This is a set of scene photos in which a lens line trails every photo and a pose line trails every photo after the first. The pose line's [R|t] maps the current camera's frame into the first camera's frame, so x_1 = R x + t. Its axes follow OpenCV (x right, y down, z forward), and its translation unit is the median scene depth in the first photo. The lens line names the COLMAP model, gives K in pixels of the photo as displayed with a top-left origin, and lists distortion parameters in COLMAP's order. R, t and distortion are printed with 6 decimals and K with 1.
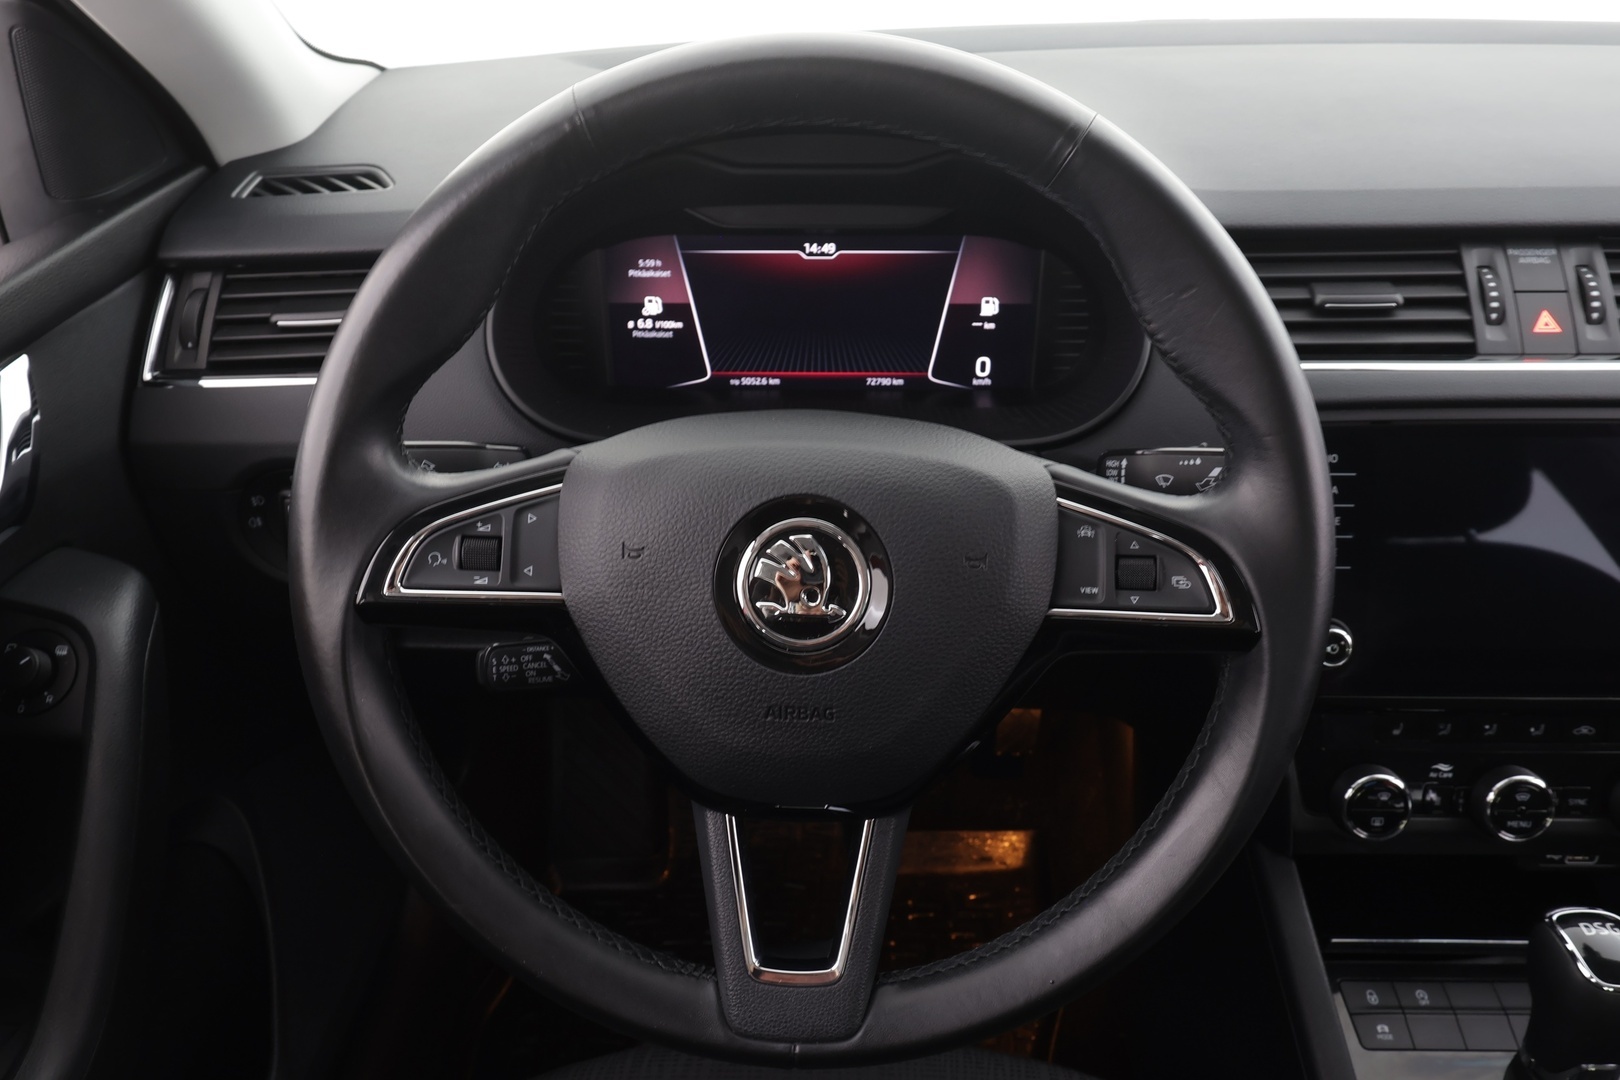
lens RADIAL K [[1242.5, 0, 812.2], [0, 1242.5, 538.3], [0, 0, 1]] dist [0.027236, -0.009293]
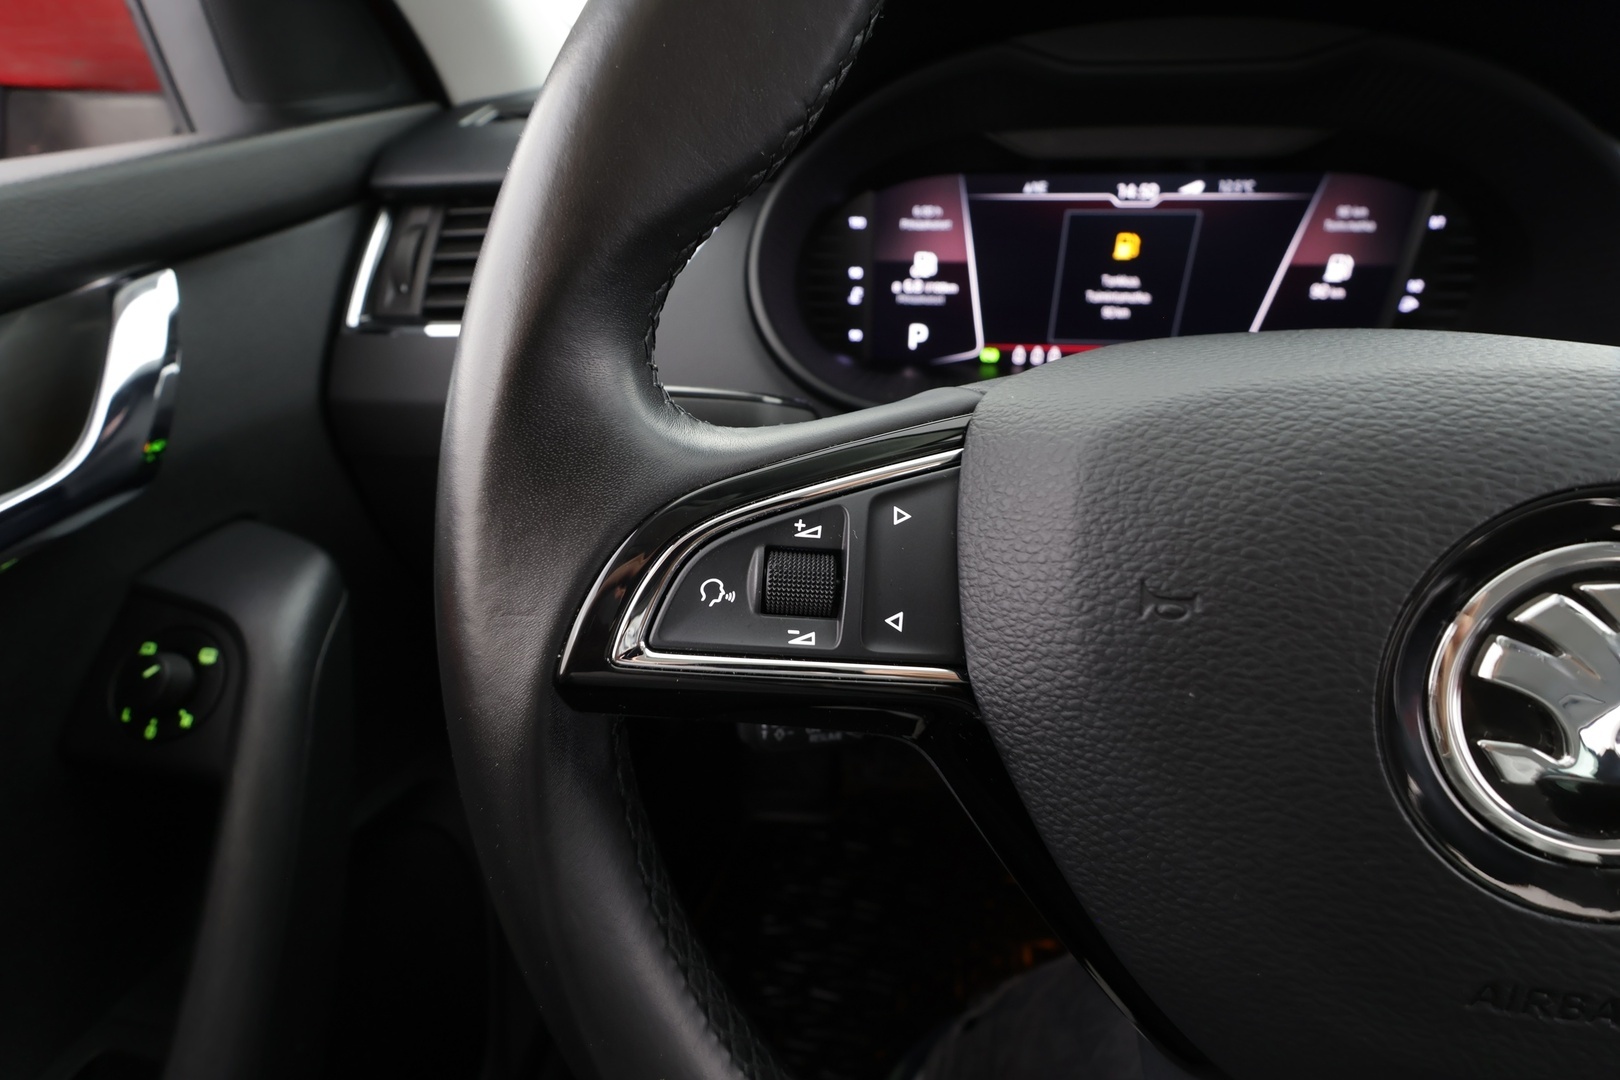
lens RADIAL K [[756.7, 0, 814.9], [0, 756.7, 542.5], [0, 0, 1]] dist [0.011258, 0.001016]
pose [[0.996227, 0.040278, -0.076871, -0.185189], [-0.037225, 0.998476, 0.040750, -0.012912], [0.078395, -0.037735, 0.996208, 0.541892]]
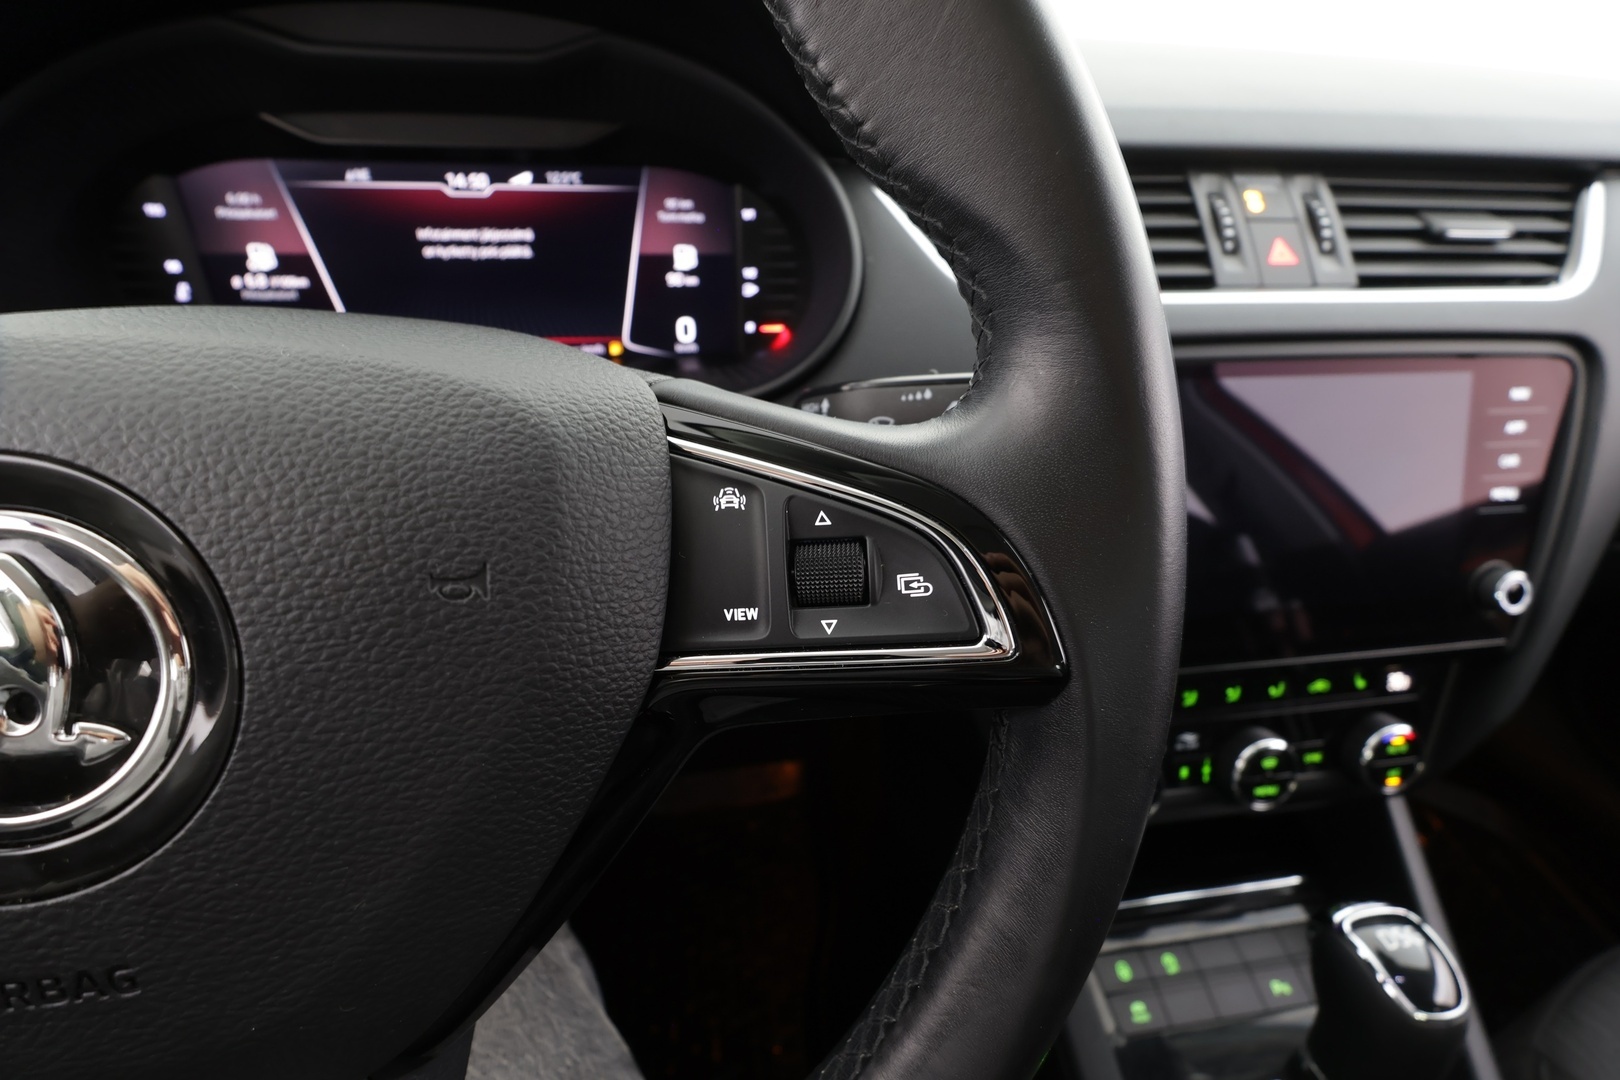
lens RADIAL K [[756.7, 0, 808.8], [0, 756.7, 538.5], [0, 0, 1]] dist [0.011258, 0.001016]
pose [[0.986342, -0.059023, 0.153772, 0.159758], [0.056245, 0.998167, 0.022357, 0.004501], [-0.154809, -0.013402, 0.987853, 0.540309]]
